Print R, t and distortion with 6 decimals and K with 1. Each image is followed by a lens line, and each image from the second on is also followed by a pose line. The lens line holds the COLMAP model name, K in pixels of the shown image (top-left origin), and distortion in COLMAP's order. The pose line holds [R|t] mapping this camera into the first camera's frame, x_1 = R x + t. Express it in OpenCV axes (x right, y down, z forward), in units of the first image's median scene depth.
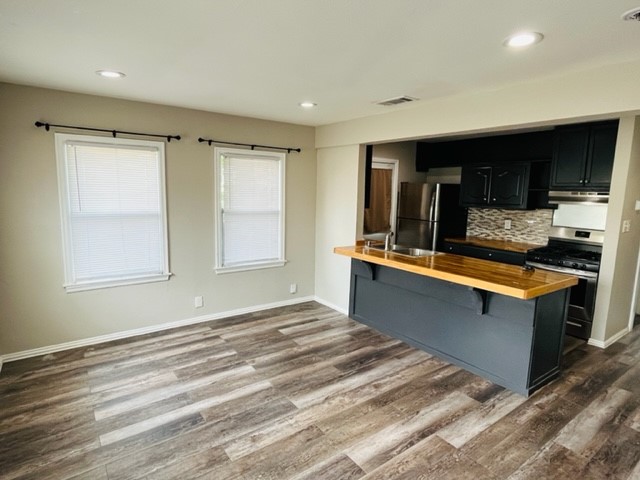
lens RADIAL K [[354.4, 0, 315.3], [0, 354.4, 241.9], [0, 0, 1]] dist [0.000811, 0.000209]
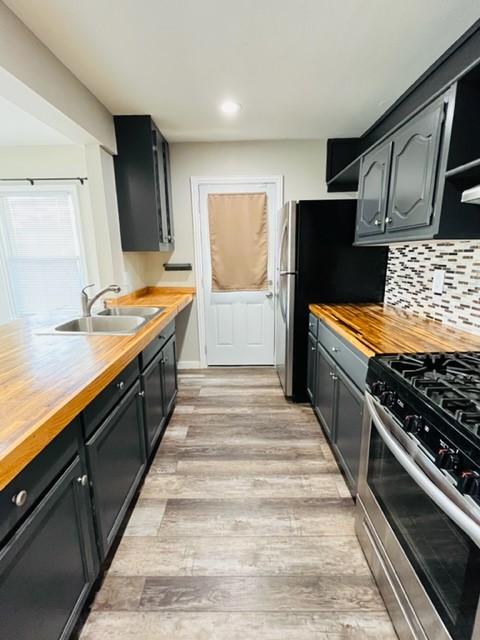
lens RADIAL K [[296.4, 0, 240.0], [0, 296.4, 320.0], [0, 0, 1]] dist [-0.001171, -0.000033]
pose [[0.799635, 0.100239, -0.592061, 0.226084], [-0.057901, 0.994245, 0.090130, -0.008898], [0.597688, -0.037791, 0.800837, 0.234617]]
